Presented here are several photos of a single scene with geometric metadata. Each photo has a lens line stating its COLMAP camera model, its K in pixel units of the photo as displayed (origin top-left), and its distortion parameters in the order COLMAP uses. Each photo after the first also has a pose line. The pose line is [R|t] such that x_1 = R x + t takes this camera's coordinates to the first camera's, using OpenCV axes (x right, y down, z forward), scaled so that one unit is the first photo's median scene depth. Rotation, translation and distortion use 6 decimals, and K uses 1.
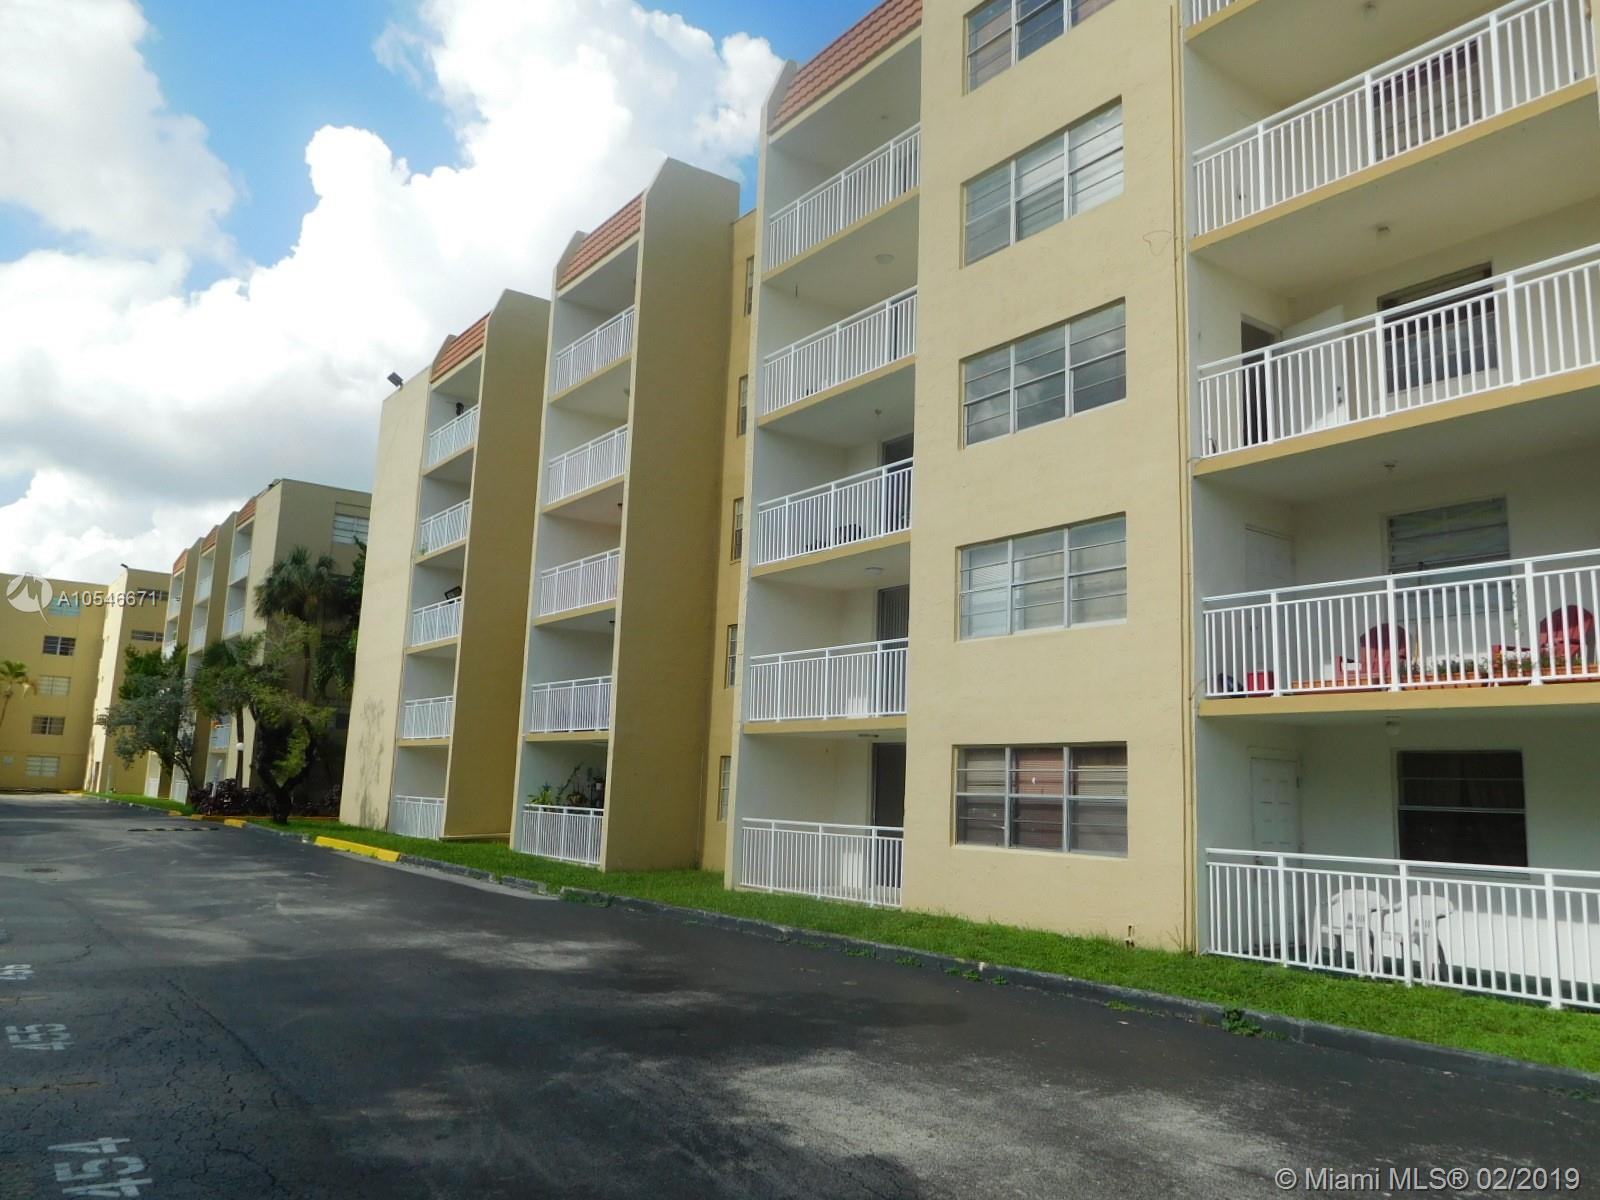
lens RADIAL K [[1210.7, 0, 839.0], [0, 1210.7, 614.7], [0, 0, 1]] dist [-0.007407, 0.002355]
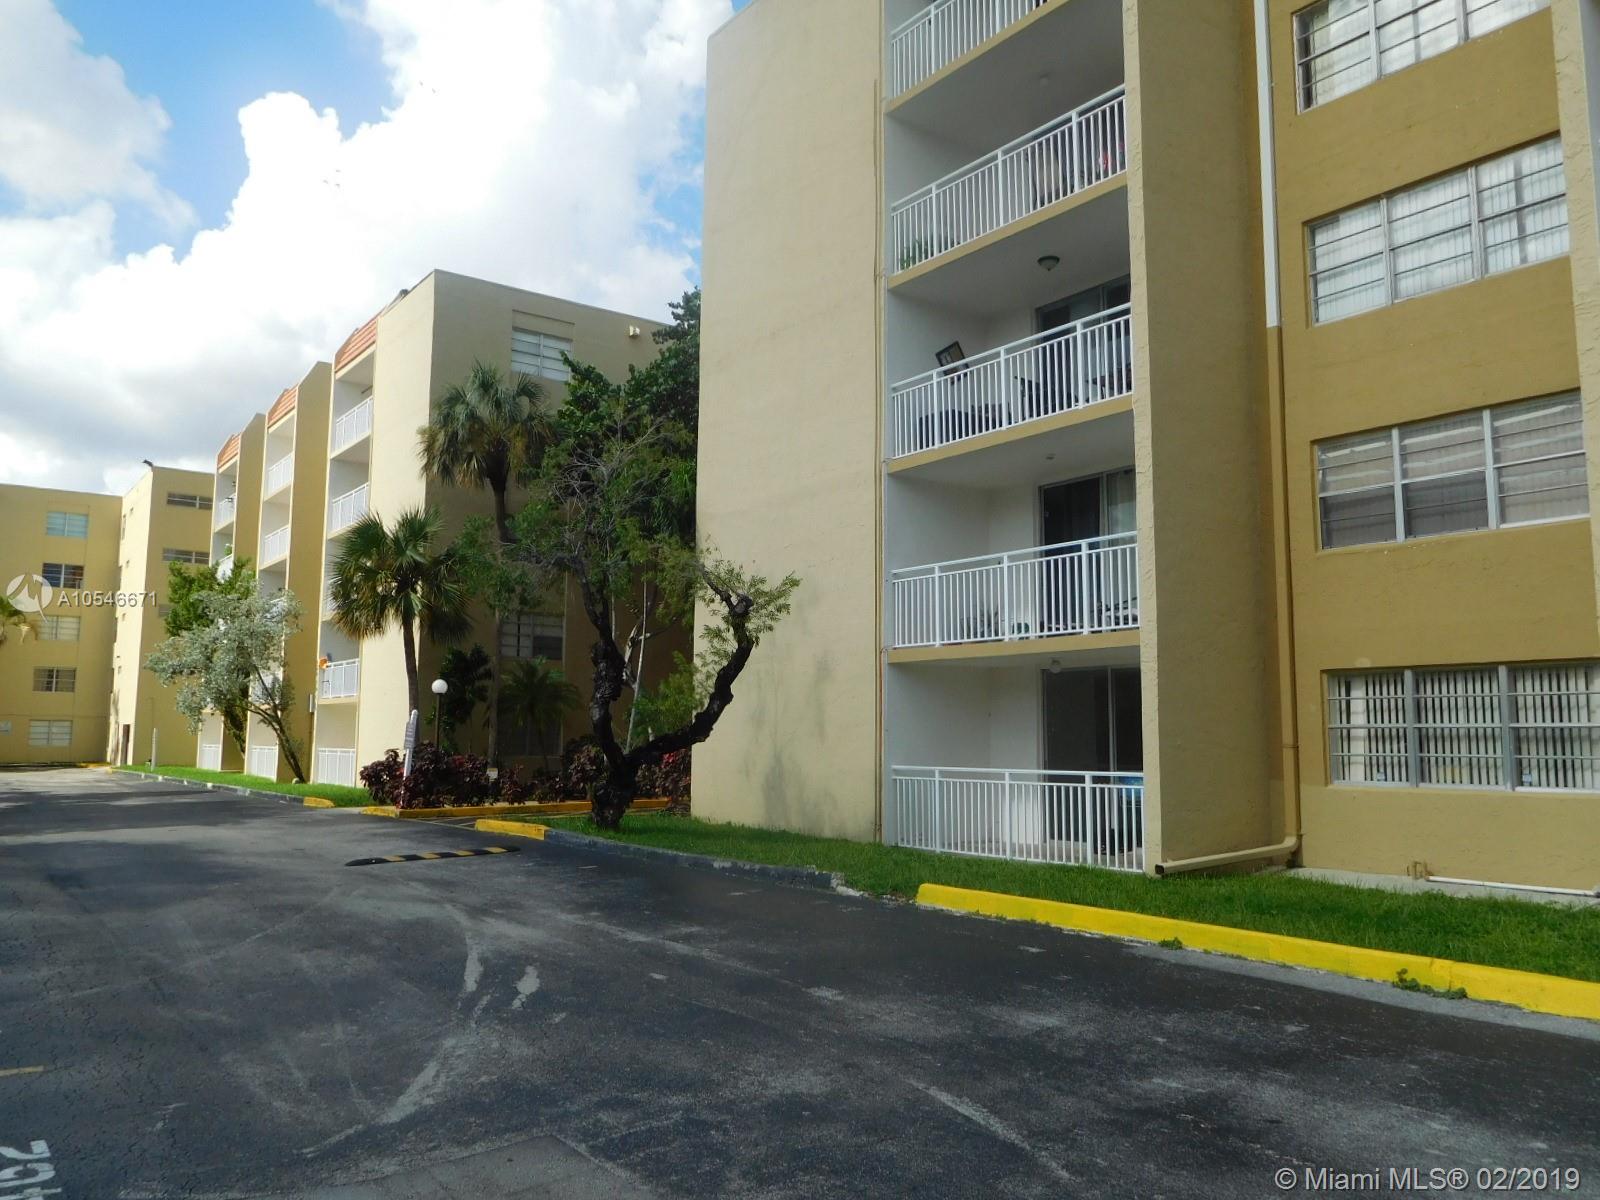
lens RADIAL K [[1210.7, 0, 800.0], [0, 1210.7, 596.9], [0, 0, 1]] dist [-0.007407, 0.002355]
pose [[0.999369, -0.035496, 0.001132, -0.180767], [0.035435, 0.998772, 0.034632, 0.029207], [-0.002360, -0.034570, 0.999399, 0.233868]]
